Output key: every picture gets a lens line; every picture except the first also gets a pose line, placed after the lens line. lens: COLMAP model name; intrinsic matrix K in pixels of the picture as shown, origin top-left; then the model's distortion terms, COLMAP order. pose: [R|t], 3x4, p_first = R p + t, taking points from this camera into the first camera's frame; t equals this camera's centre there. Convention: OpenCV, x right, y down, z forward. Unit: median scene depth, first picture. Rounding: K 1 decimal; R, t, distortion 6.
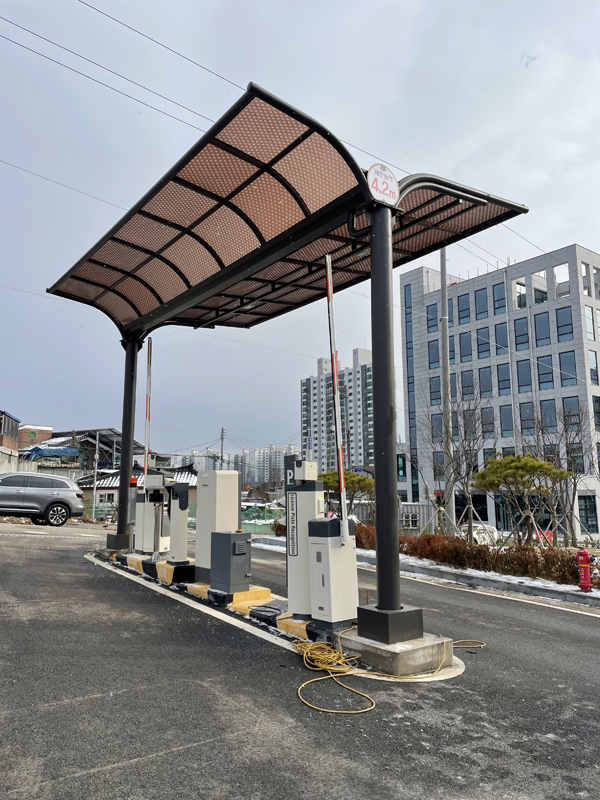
lens RADIAL K [[610.6, 0, 303.2], [0, 610.6, 397.6], [0, 0, 1]] dist [0.062372, -0.018033]
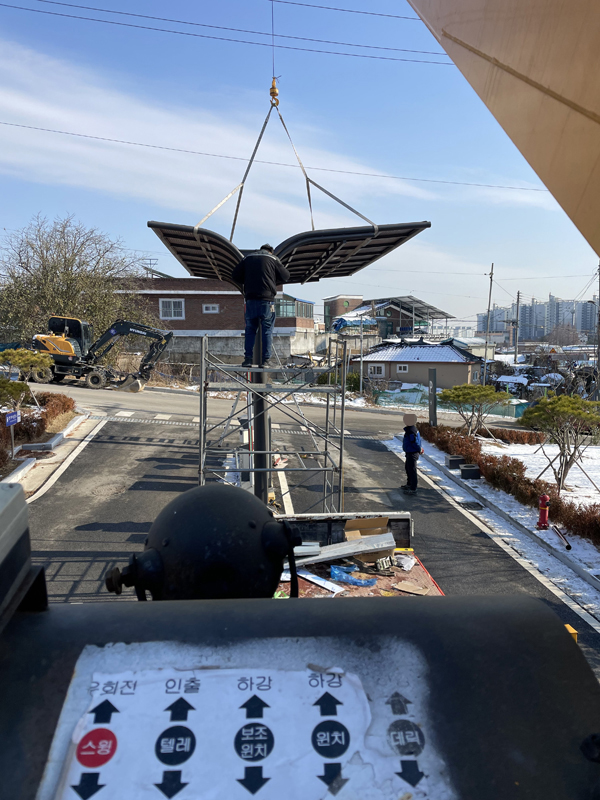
lens RADIAL K [[610.6, 0, 298.8], [0, 610.6, 402.3], [0, 0, 1]] dist [0.062372, -0.018033]
pose [[0.850252, 0.054816, -0.523513, 0.313177], [0.079237, 0.969901, 0.230248, -0.105492], [0.520377, -0.237251, 0.820317, -0.068773]]
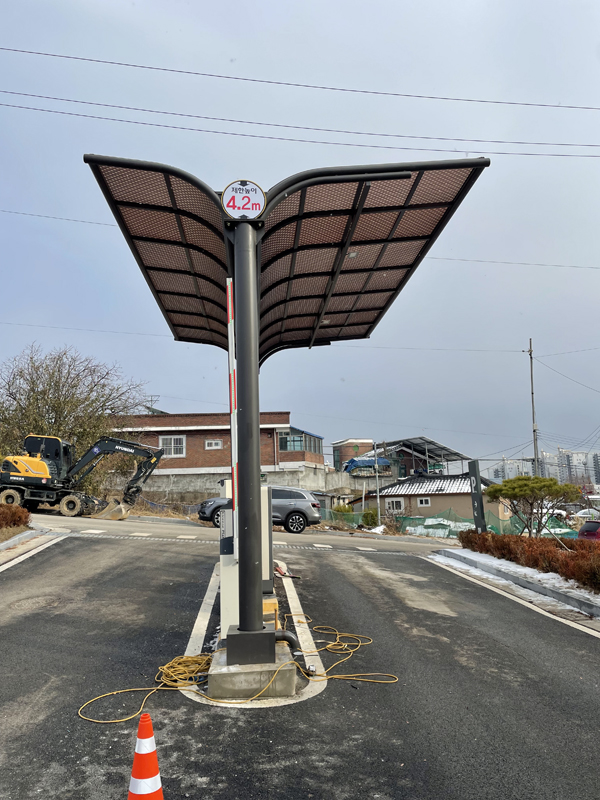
lens RADIAL K [[610.6, 0, 299.9], [0, 610.6, 398.5], [0, 0, 1]] dist [0.062372, -0.018033]
pose [[0.842749, -0.109736, -0.527003, 0.220605], [0.106571, 0.993636, -0.036480, 0.005933], [0.527652, -0.025420, 0.849080, 0.062261]]
